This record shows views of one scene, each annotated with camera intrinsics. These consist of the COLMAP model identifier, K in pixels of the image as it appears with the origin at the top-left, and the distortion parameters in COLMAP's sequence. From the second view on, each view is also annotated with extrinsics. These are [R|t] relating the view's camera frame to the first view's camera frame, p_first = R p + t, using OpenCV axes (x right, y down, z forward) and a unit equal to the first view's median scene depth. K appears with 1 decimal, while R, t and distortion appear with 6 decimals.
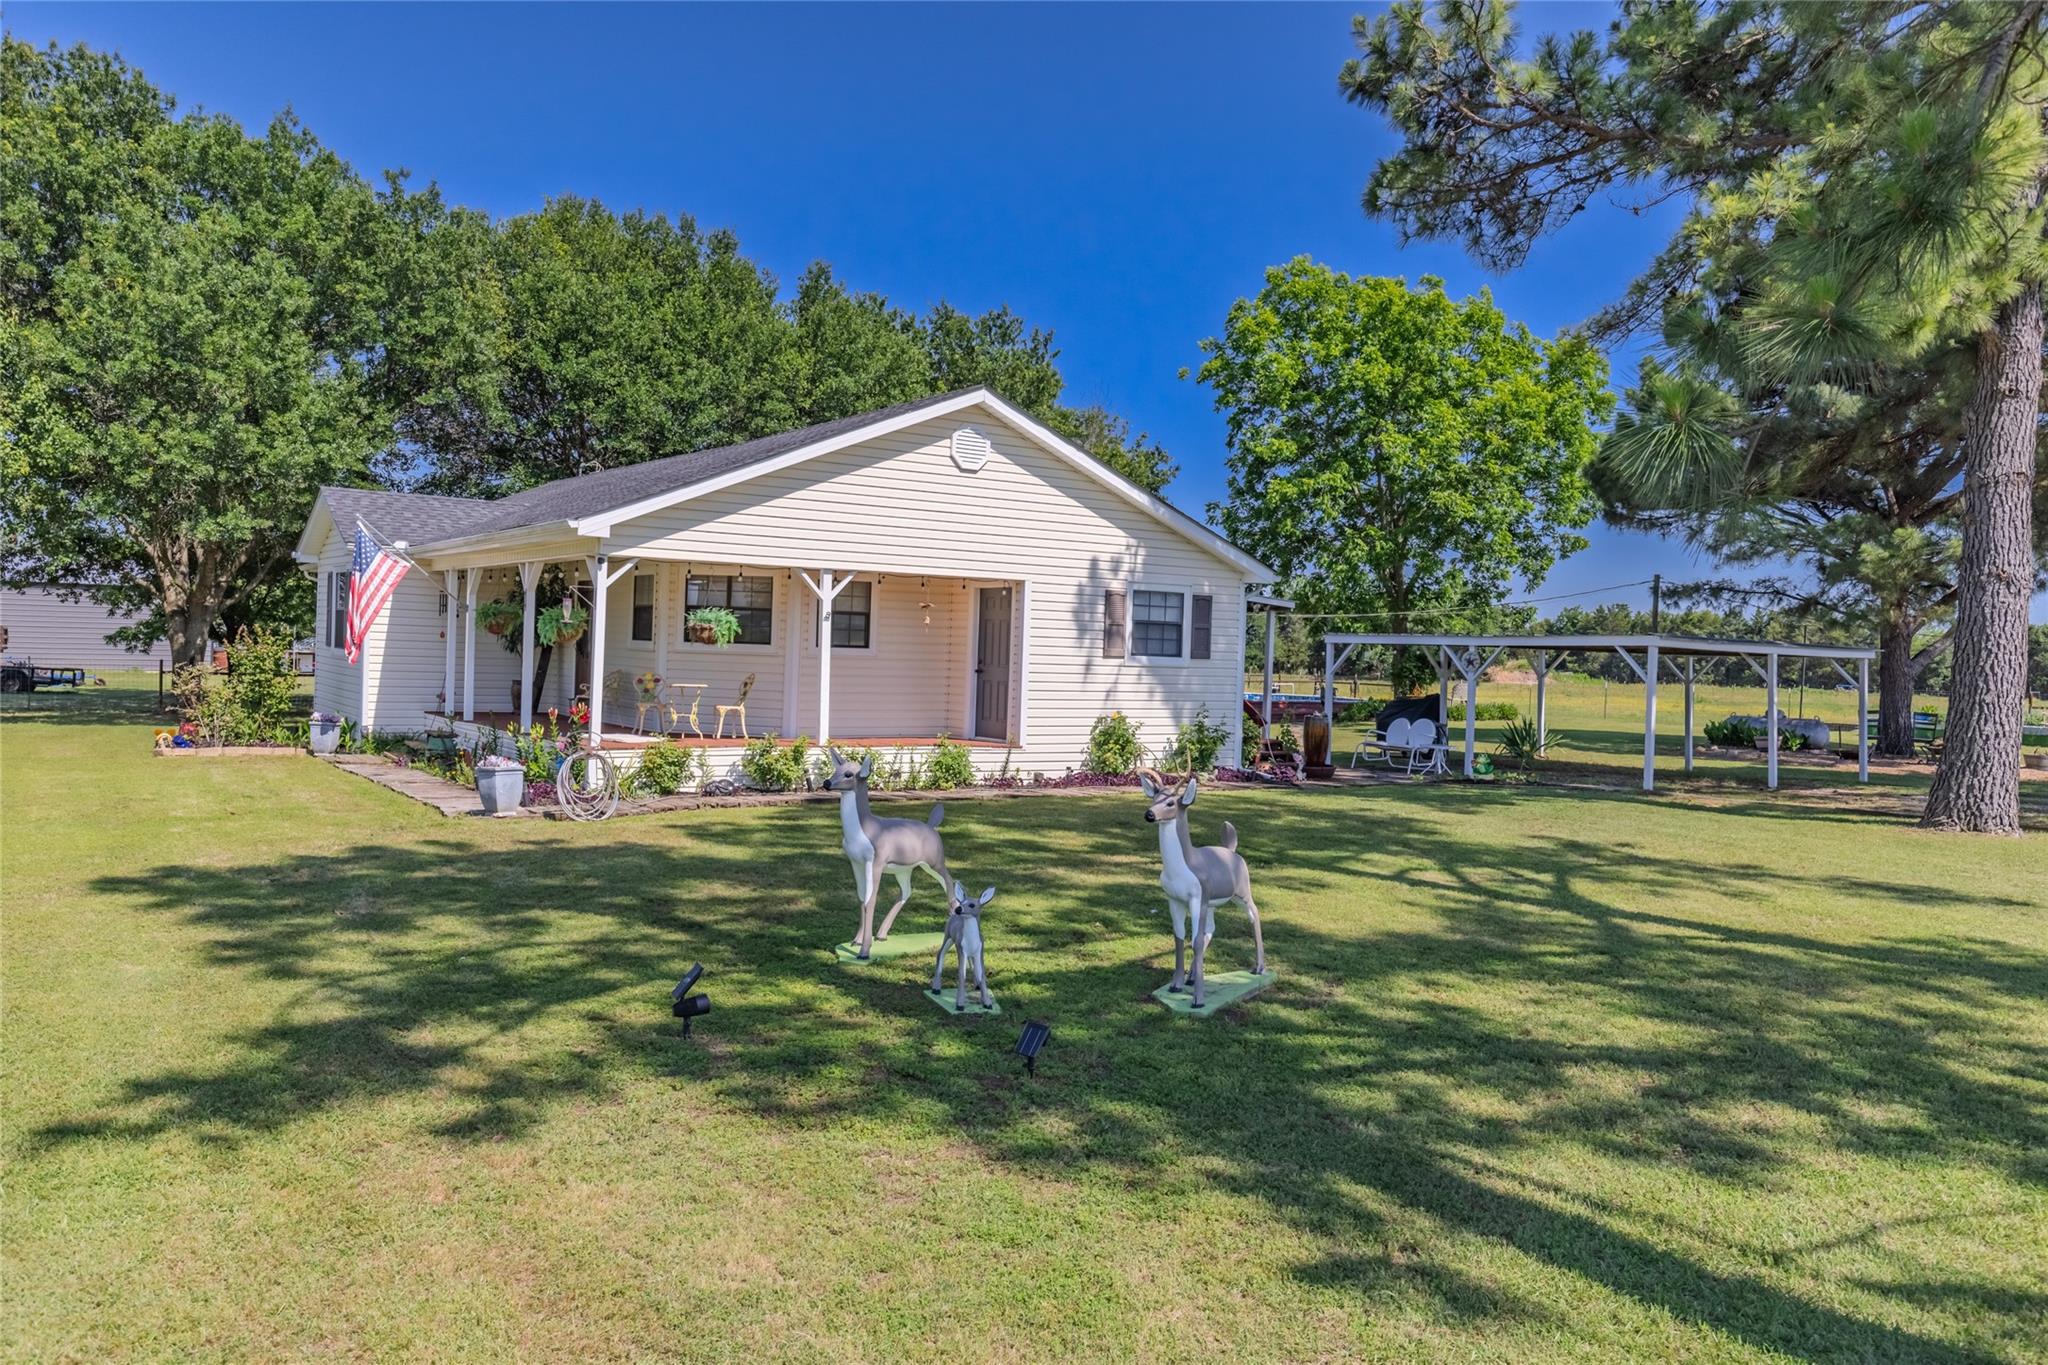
lens RADIAL K [[1592.8, 0, 1019.2], [0, 1592.8, 669.9], [0, 0, 1]] dist [0.001643, -0.003083]
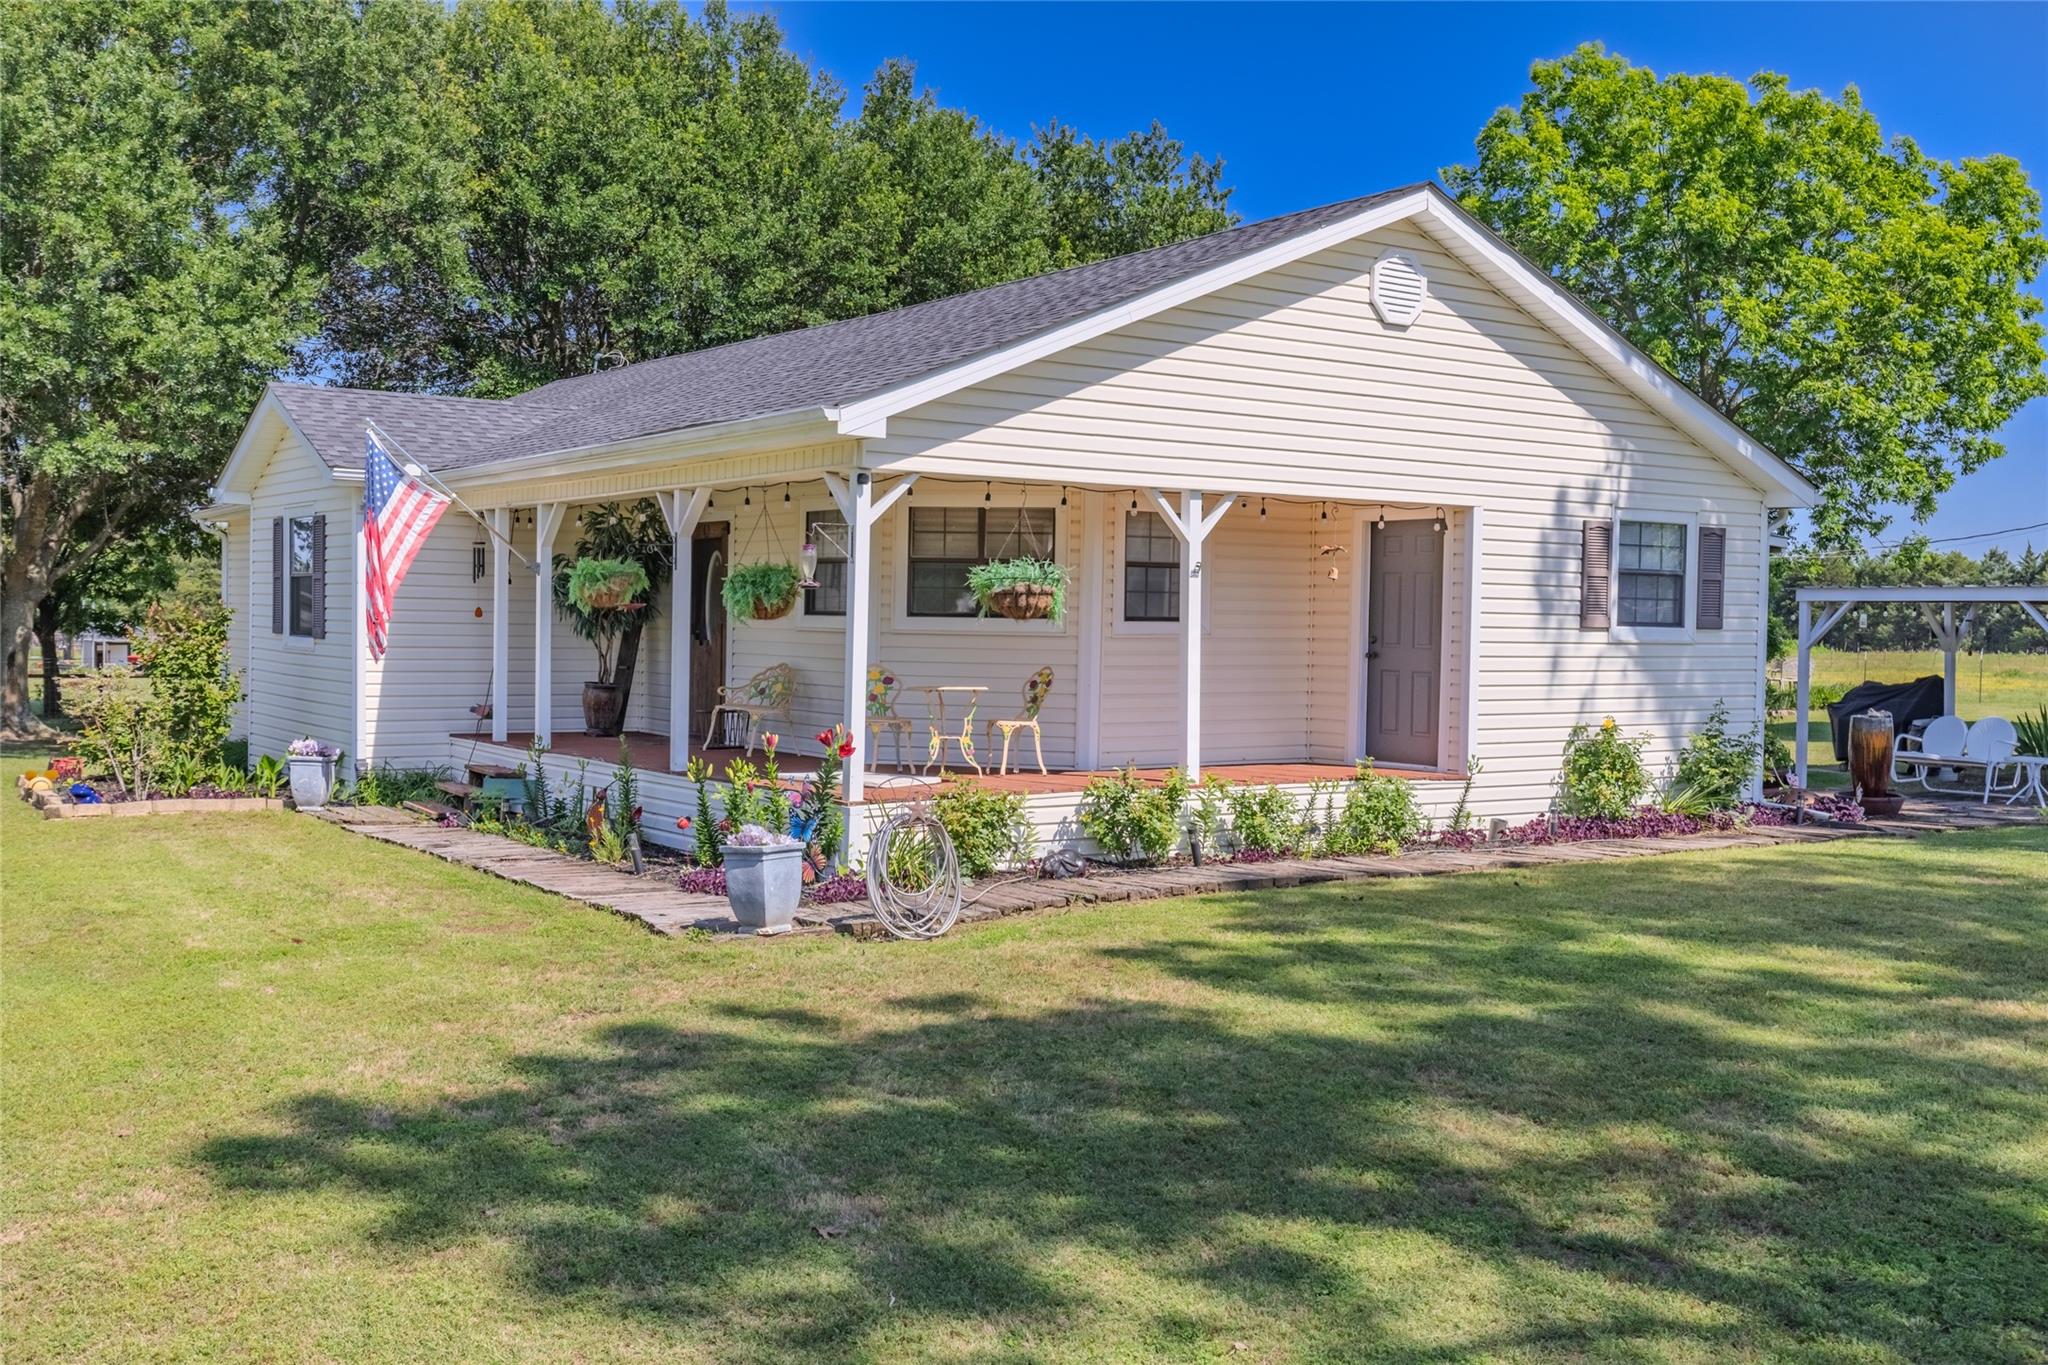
lens RADIAL K [[2072.0, 0, 1024.0], [0, 2072.0, 682.5], [0, 0, 1]] dist [0.002754, 0.002602]
pose [[0.999729, -0.017880, 0.014934, -0.169272], [0.017626, 0.999700, 0.016987, -0.004648], [-0.015233, -0.016720, 0.999744, 0.188039]]
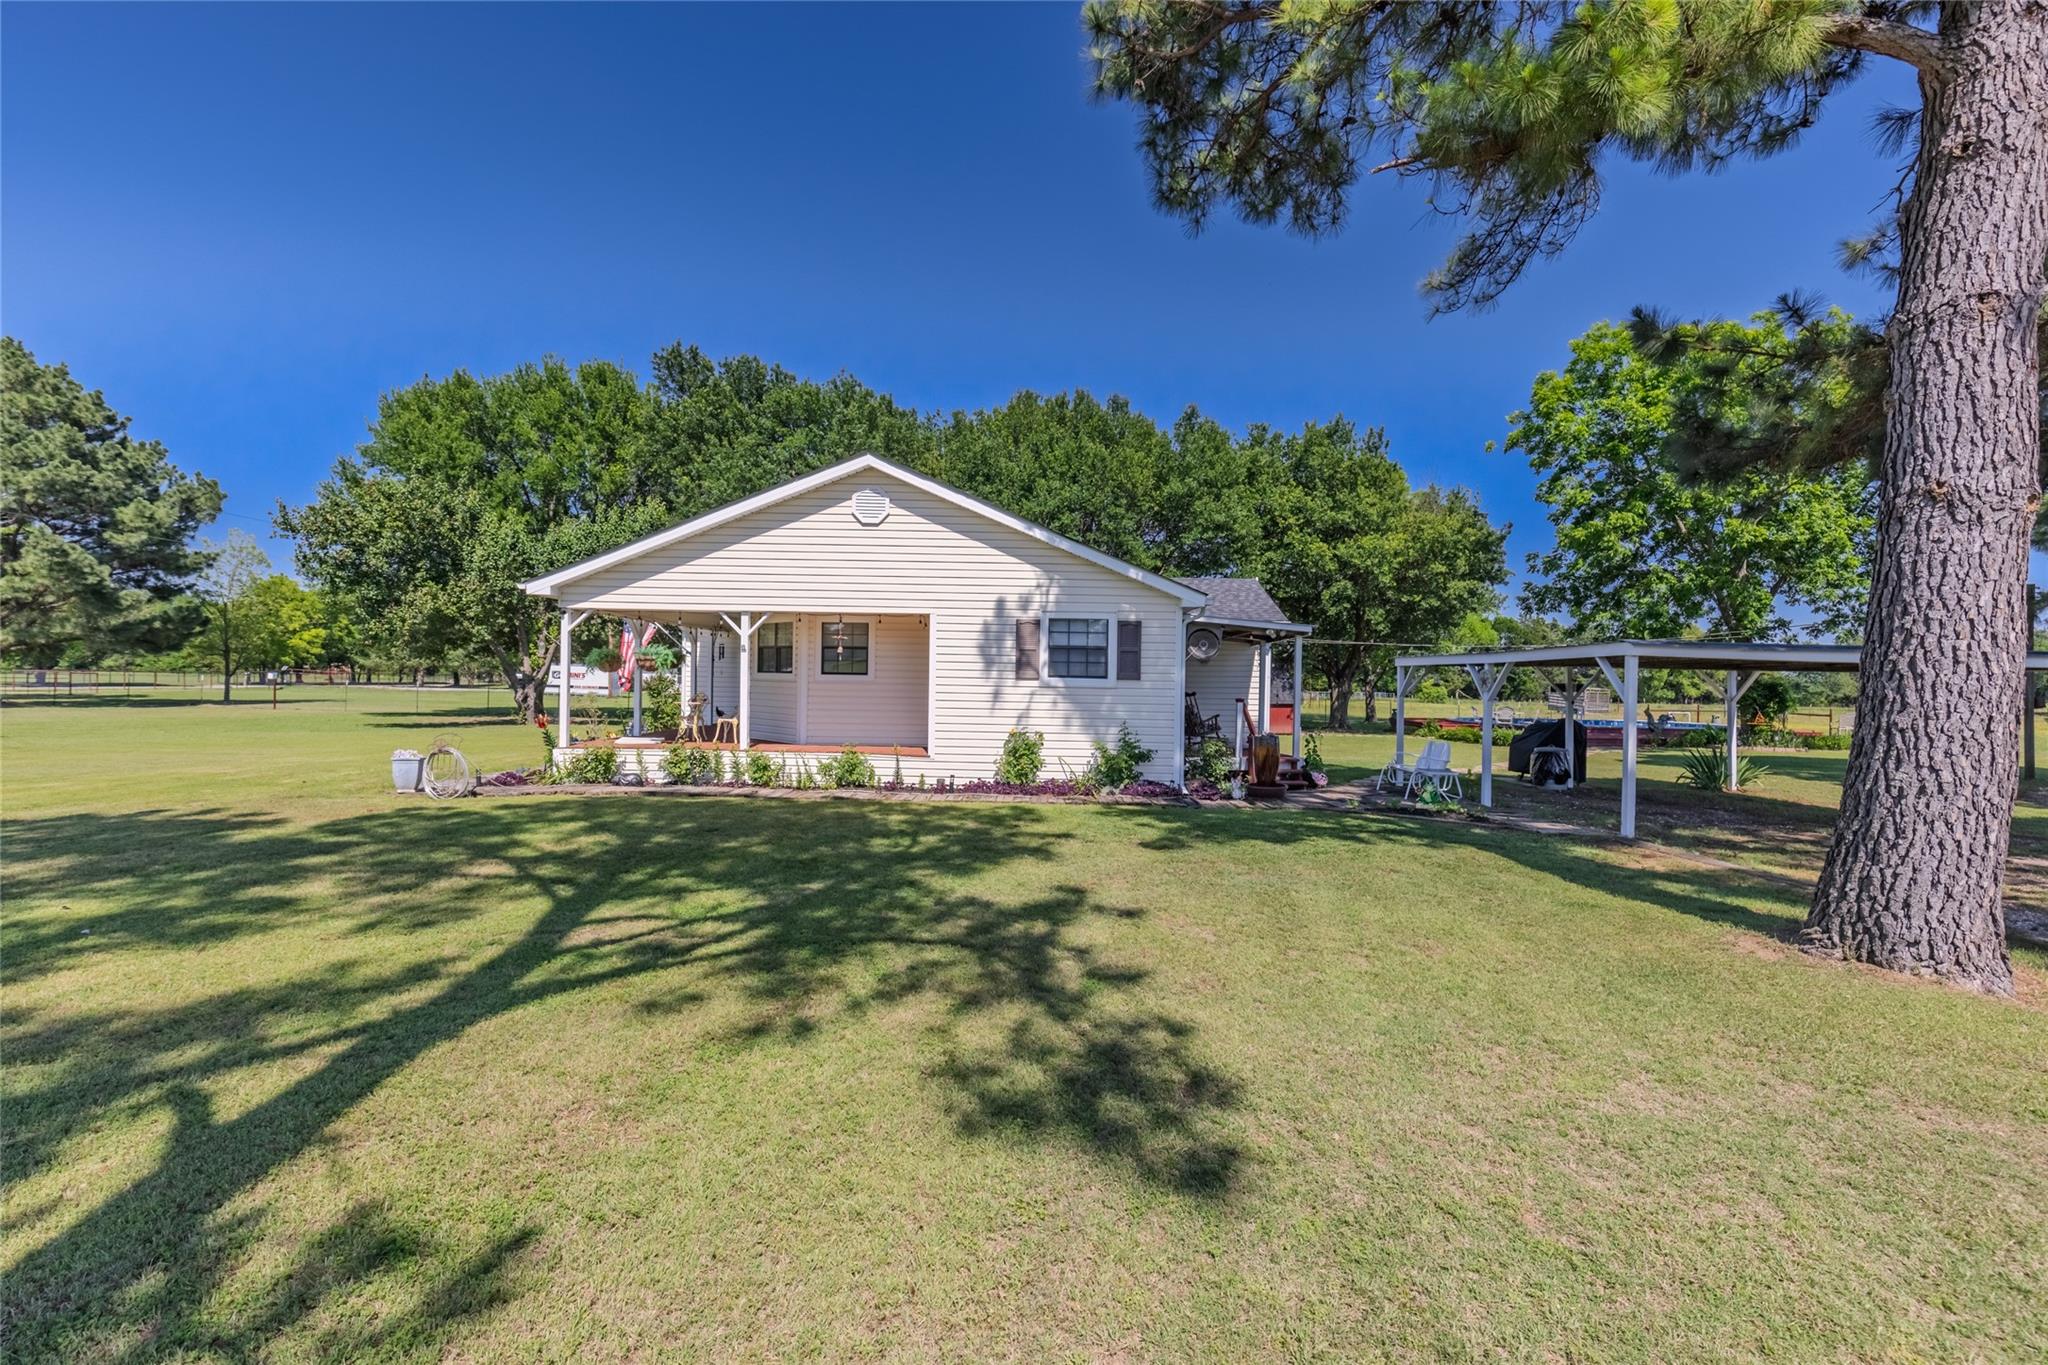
lens RADIAL K [[948.7, 0, 1015.0], [0, 948.7, 685.4], [0, 0, 1]] dist [0.002053, 0.000283]
pose [[0.816855, -0.011864, -0.576721, 0.422606], [0.000859, 0.999812, -0.019352, 0.009206], [0.576843, 0.015313, 0.816712, 0.432985]]
